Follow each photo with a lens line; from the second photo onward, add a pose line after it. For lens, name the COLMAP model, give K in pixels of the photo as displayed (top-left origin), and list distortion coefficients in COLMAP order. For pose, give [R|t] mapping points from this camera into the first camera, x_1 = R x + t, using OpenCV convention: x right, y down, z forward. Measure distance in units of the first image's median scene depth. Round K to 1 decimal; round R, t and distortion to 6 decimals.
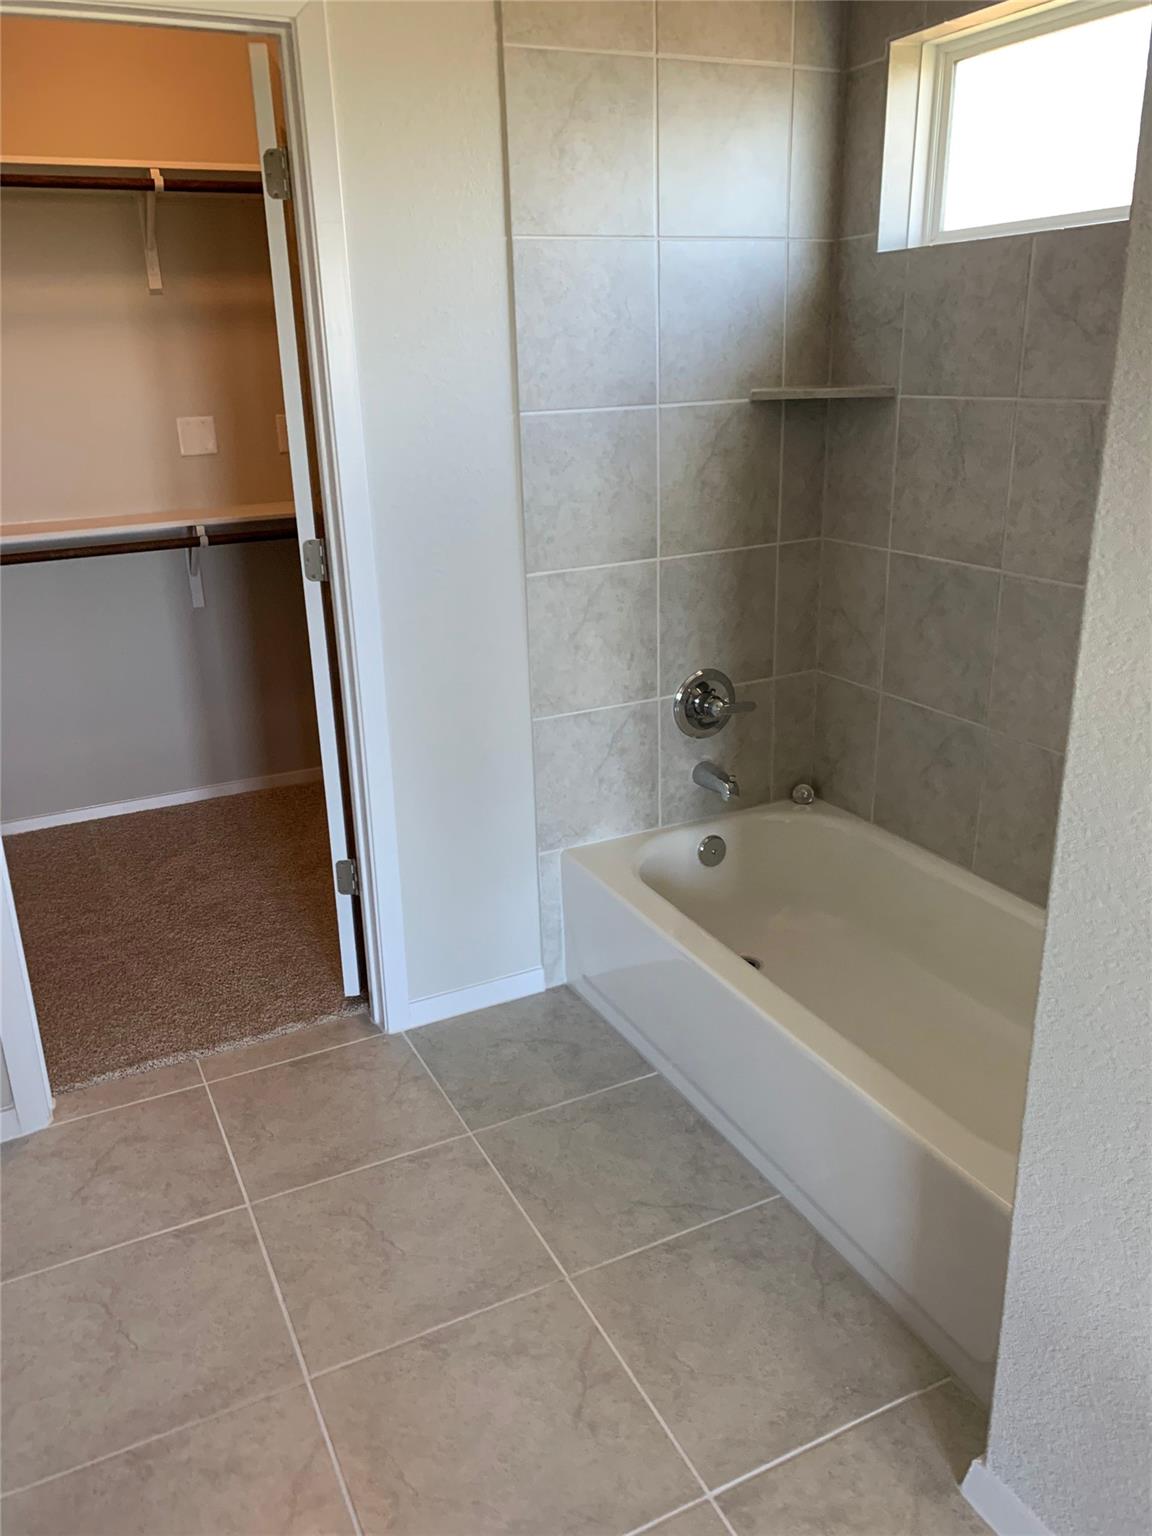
lens RADIAL K [[1179.1, 0, 569.5], [0, 1179.1, 743.2], [0, 0, 1]] dist [0.046104, -0.065450]
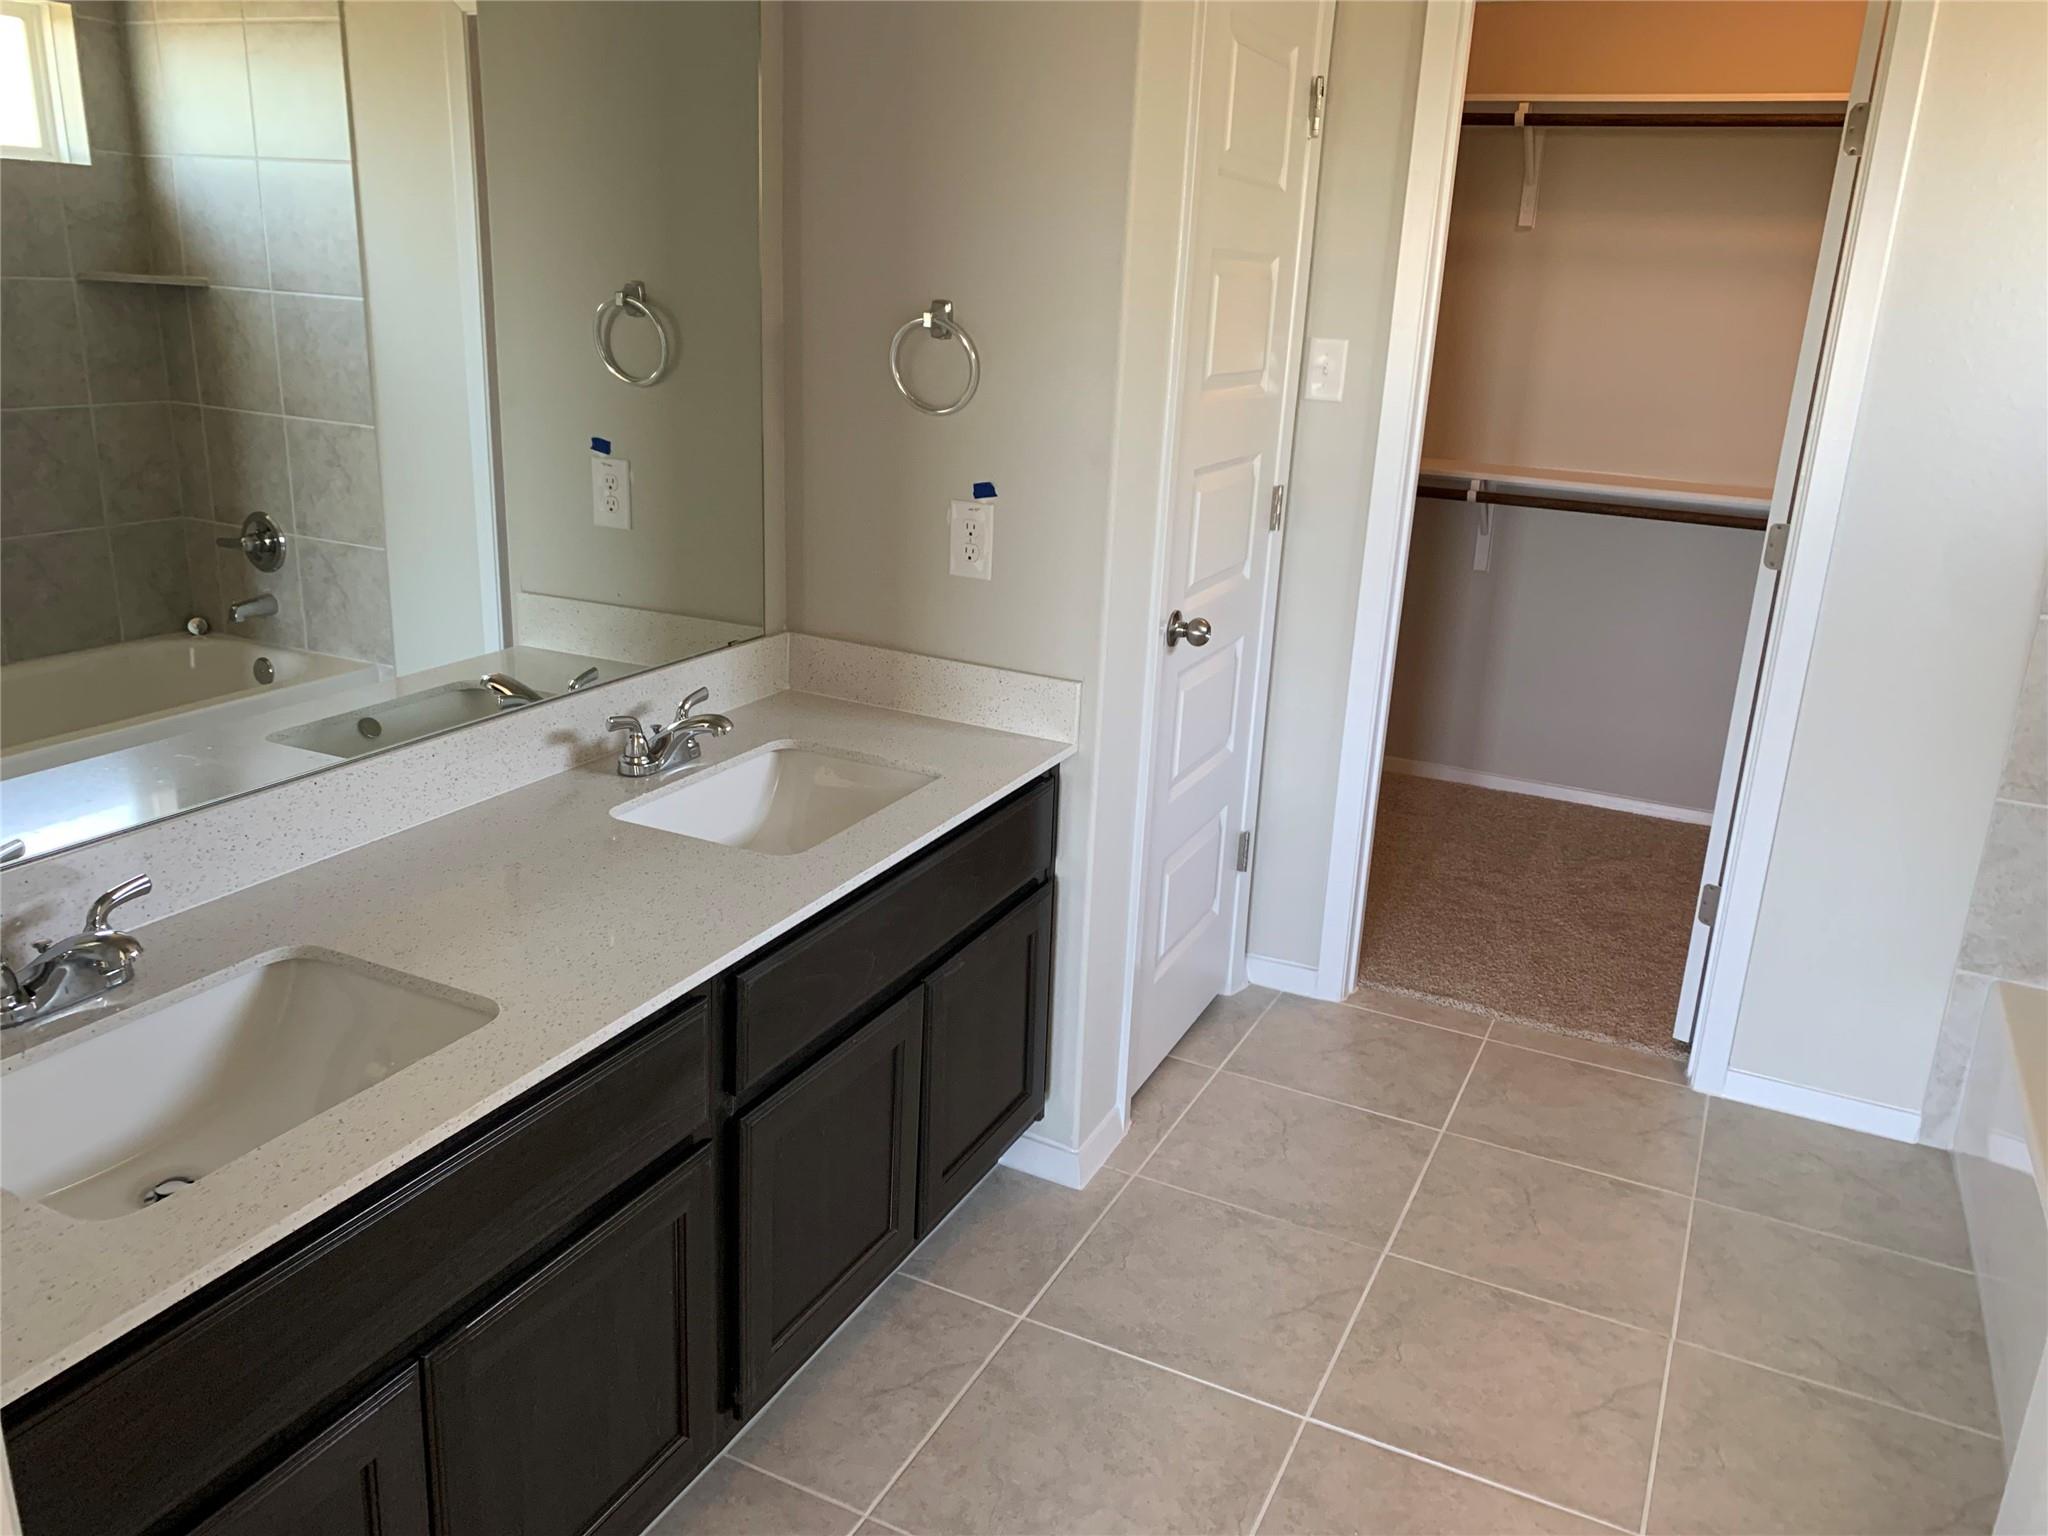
lens RADIAL K [[1572.1, 0, 1022.4], [0, 1572.1, 736.6], [0, 0, 1]] dist [0.046104, -0.065450]
pose [[0.610022, 0.280243, -0.741173, 0.362064], [-0.307205, 0.945856, 0.104791, 0.031189], [0.730410, 0.163767, 0.663085, -0.189495]]
